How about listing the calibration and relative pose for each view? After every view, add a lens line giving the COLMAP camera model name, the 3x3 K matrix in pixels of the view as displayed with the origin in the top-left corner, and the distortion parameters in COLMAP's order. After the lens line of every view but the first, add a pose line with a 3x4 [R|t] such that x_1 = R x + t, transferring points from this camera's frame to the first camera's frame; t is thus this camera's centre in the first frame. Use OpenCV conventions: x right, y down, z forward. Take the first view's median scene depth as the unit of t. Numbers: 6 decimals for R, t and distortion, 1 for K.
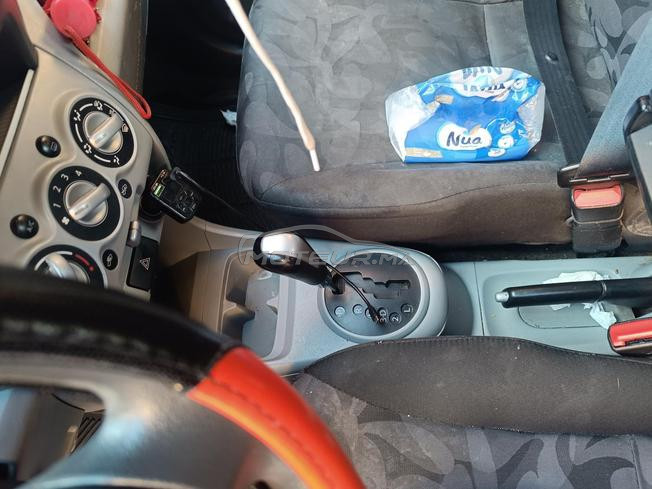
lens RADIAL K [[457.4, 0, 326.4], [0, 457.4, 243.8], [0, 0, 1]] dist [0.001513, 0.000363]
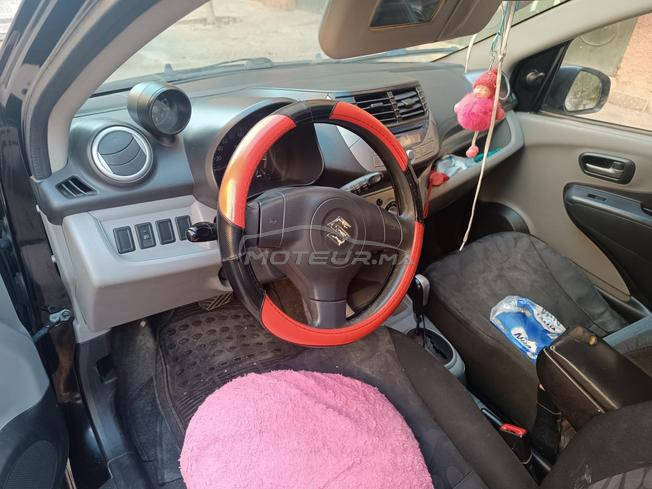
lens RADIAL K [[457.4, 0, 325.9], [0, 457.4, 244.6], [0, 0, 1]] dist [0.001513, 0.000363]
pose [[0.590258, 0.659318, -0.465720, 0.439034], [-0.800876, 0.550488, -0.235714, 0.644928], [0.100962, 0.512116, 0.852962, -0.881459]]
